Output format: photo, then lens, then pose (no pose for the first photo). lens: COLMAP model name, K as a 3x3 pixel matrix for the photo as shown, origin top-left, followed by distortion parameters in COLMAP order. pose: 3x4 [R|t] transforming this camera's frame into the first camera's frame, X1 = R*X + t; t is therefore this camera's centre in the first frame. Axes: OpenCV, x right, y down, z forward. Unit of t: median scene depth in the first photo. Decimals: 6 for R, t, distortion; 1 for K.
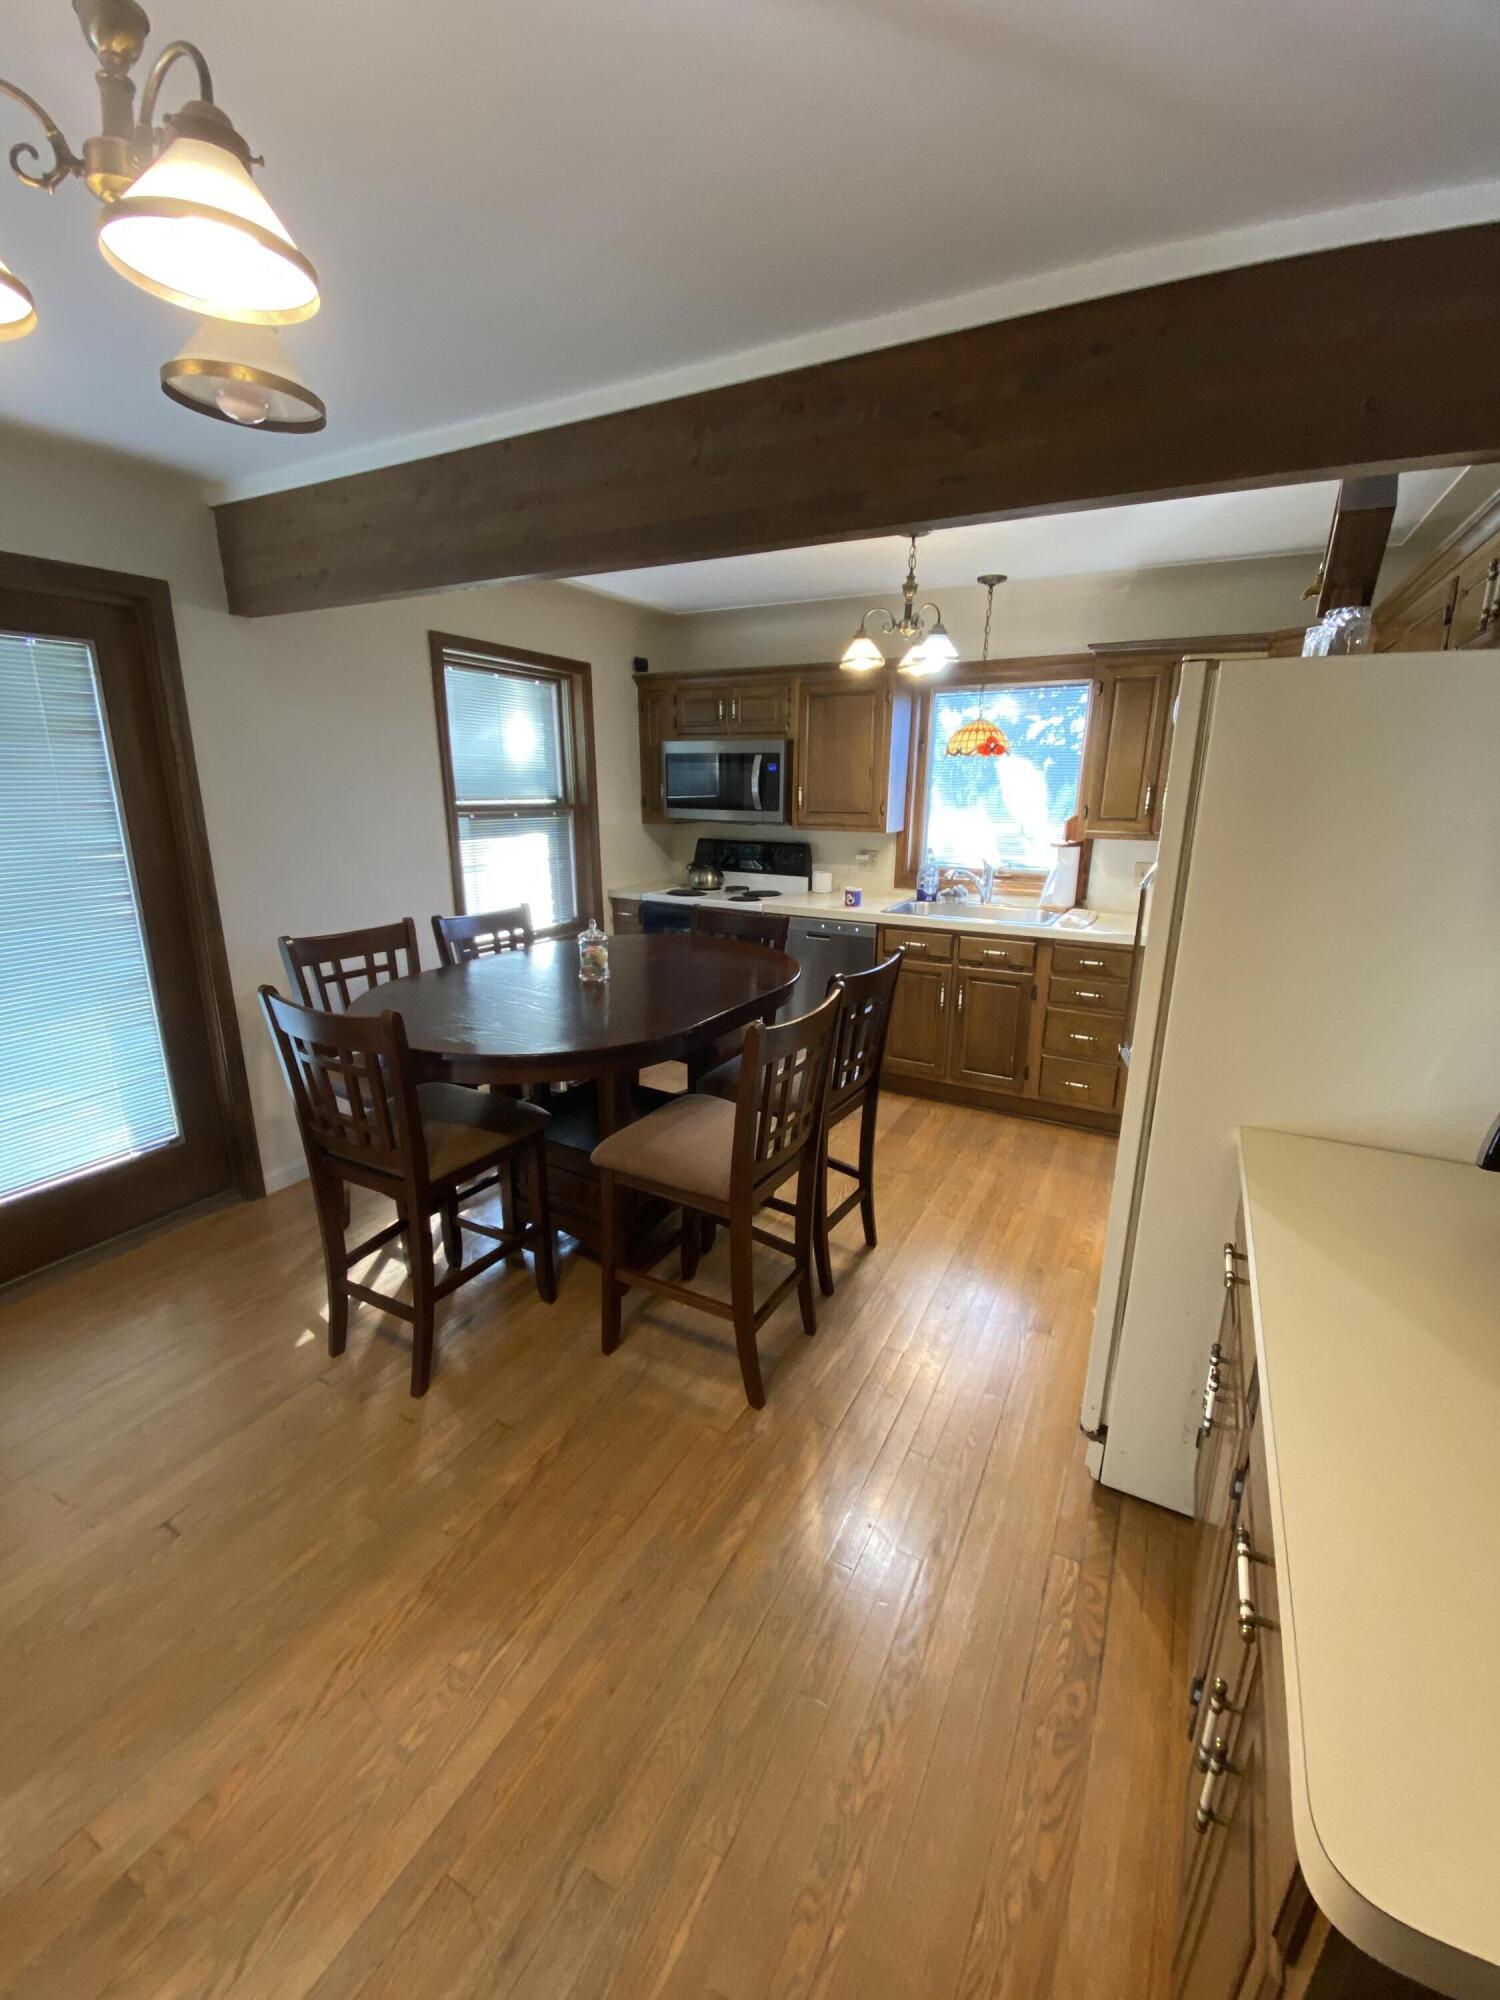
lens RADIAL K [[804.4, 0, 747.2], [0, 804.4, 998.9], [0, 0, 1]] dist [-0.015201, -0.000480]
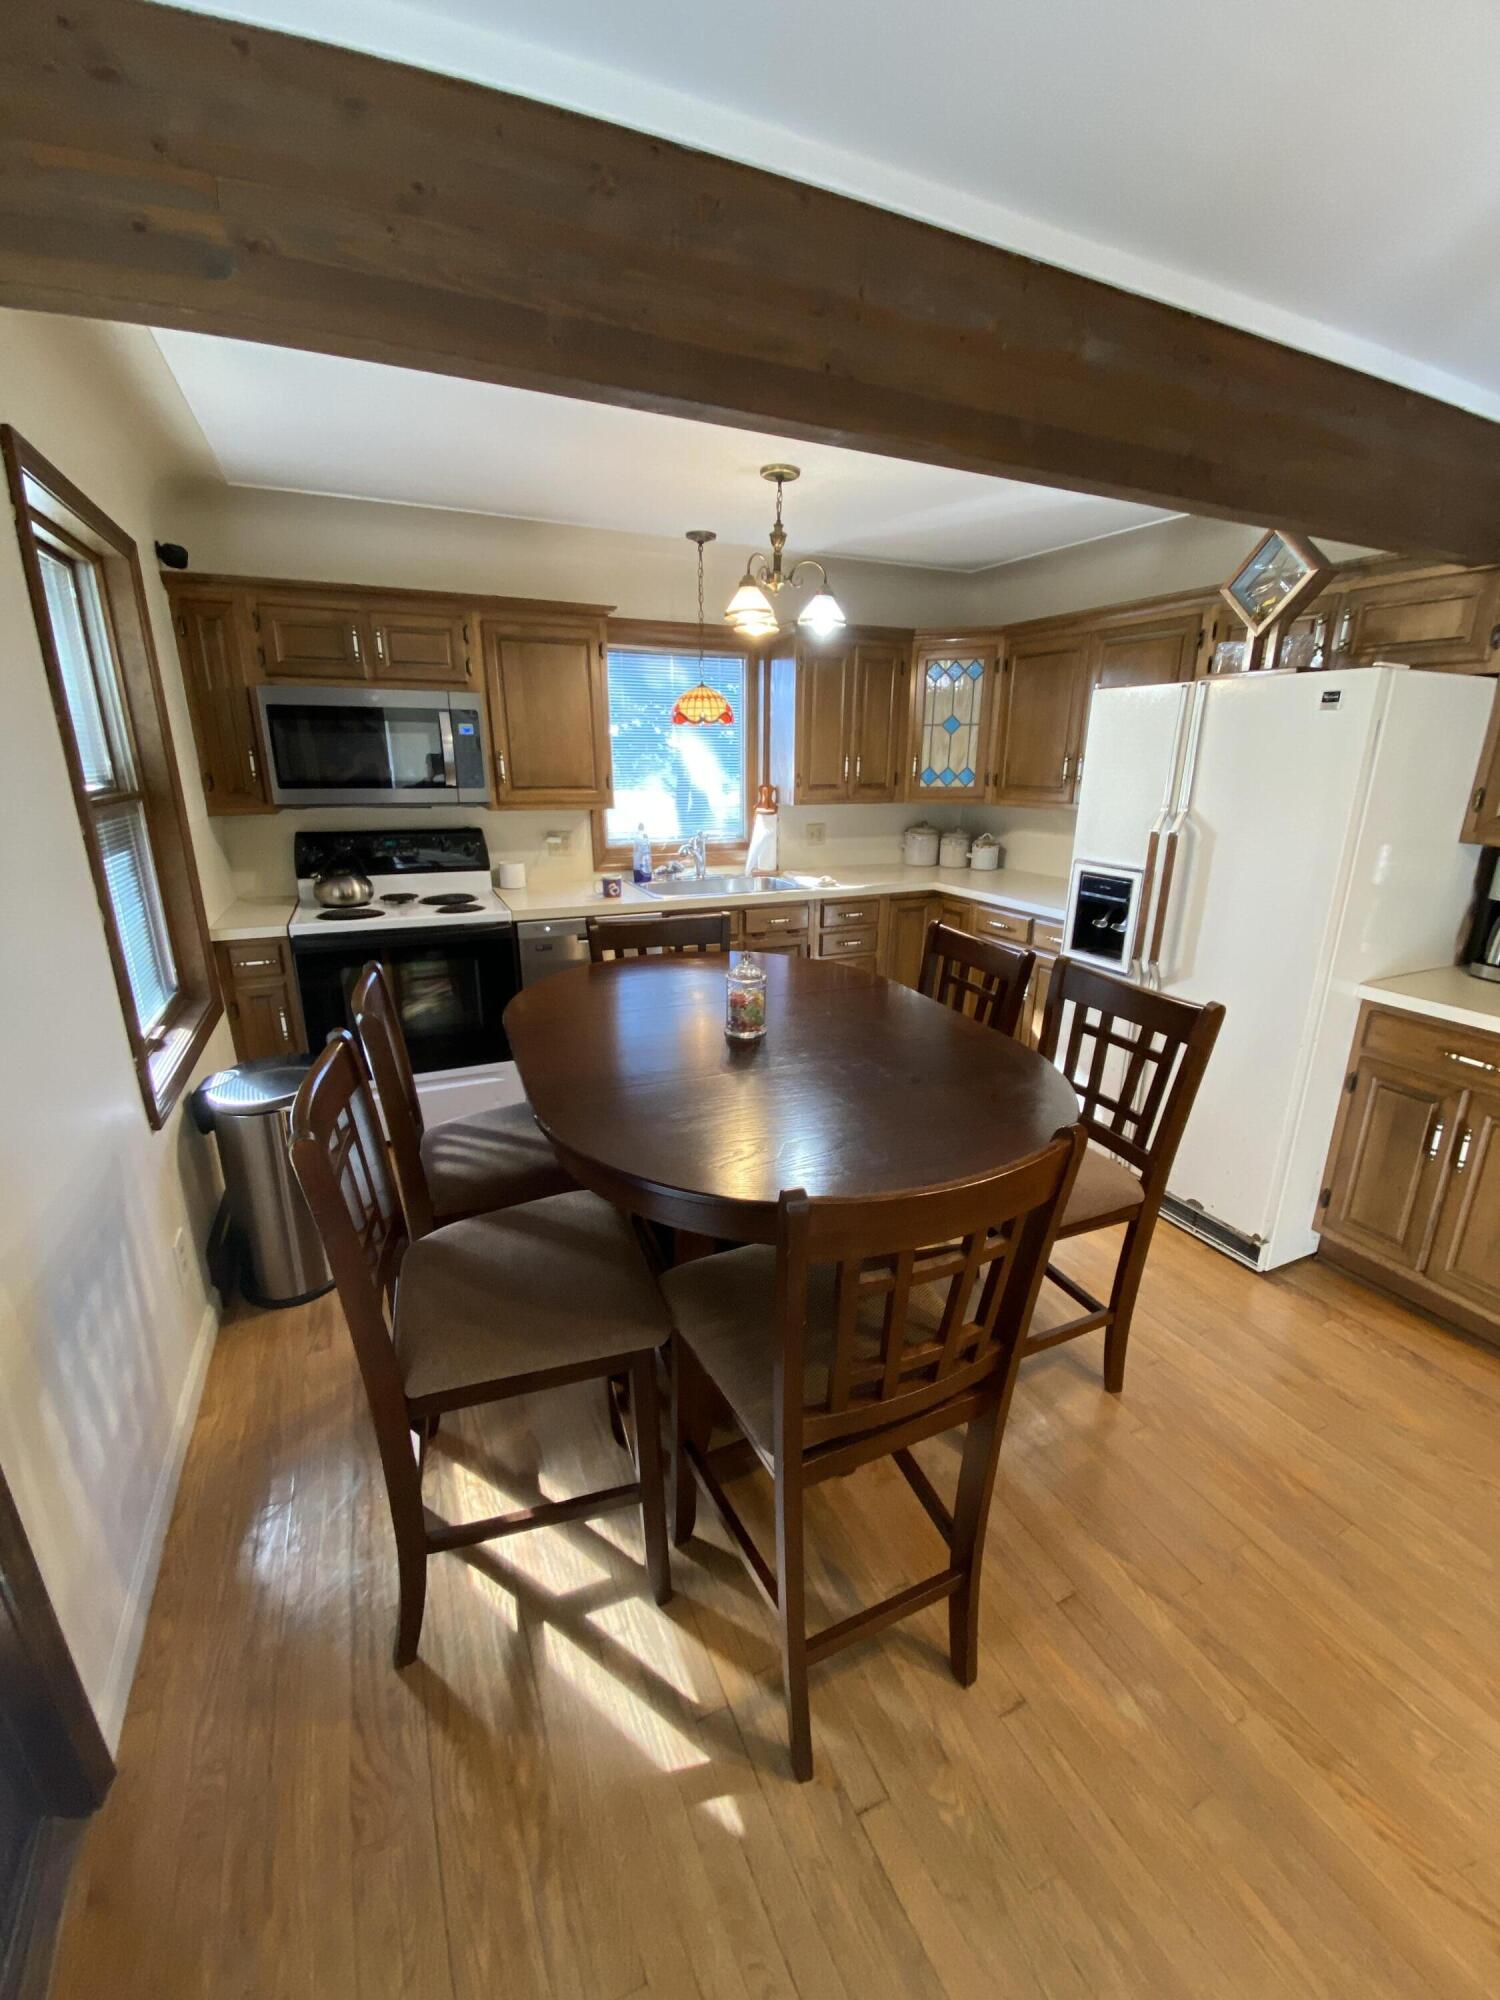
lens RADIAL K [[804.4, 0, 746.9], [0, 804.4, 1005.3], [0, 0, 1]] dist [-0.015201, -0.000480]
pose [[0.607118, -0.235407, 0.758941, -0.432262], [0.199810, 0.969648, 0.140925, -0.089151], [-0.769080, 0.066086, 0.635727, 0.326919]]
